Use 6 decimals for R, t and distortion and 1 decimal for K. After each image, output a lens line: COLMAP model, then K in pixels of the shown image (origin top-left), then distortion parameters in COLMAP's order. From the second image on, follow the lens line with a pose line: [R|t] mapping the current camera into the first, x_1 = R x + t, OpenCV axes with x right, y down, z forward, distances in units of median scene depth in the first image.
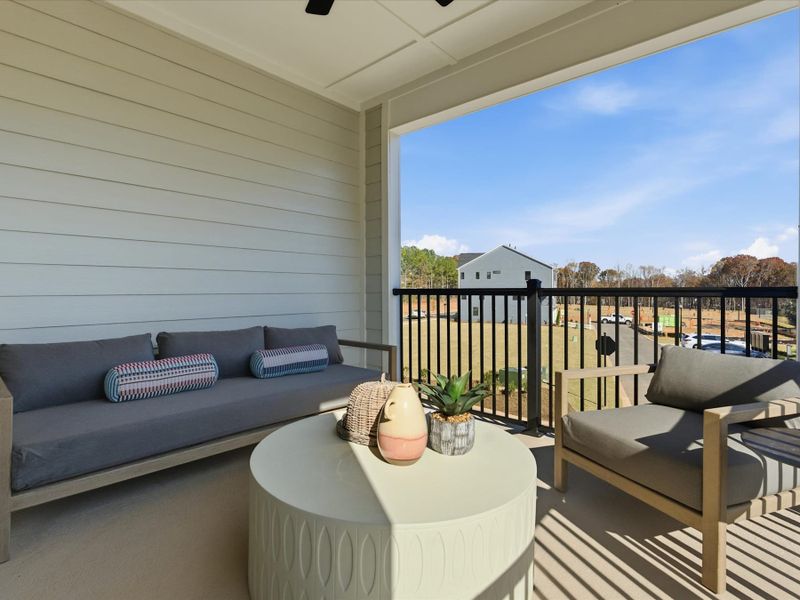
lens RADIAL K [[411.3, 0, 403.7], [0, 411.3, 289.2], [0, 0, 1]] dist [-0.009522, 0.000204]
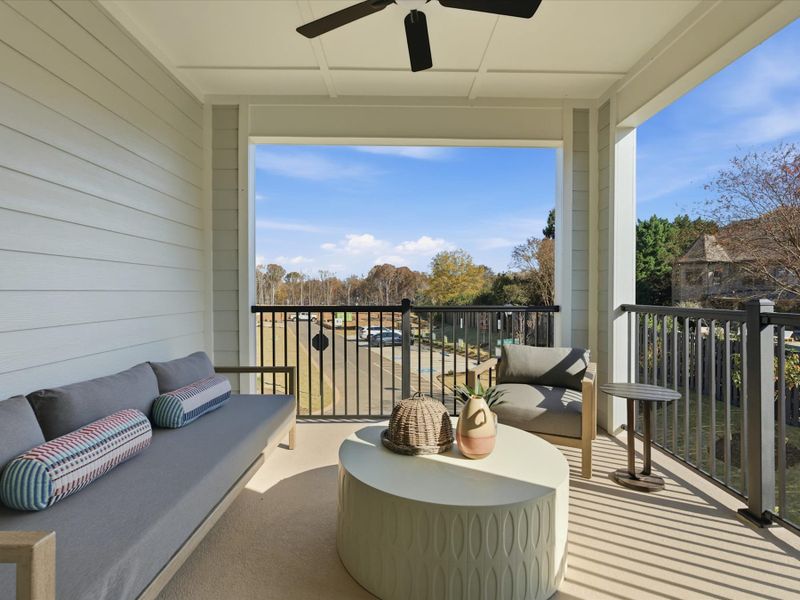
lens RADIAL K [[401.6, 0, 403.3], [0, 401.6, 296.5], [0, 0, 1]] dist [-0.004843, 0.001318]
pose [[0.741110, -0.009761, 0.671313, -0.396778], [-0.001763, 0.999863, 0.016484, -0.040619], [-0.671382, -0.013399, 0.740991, 0.085604]]
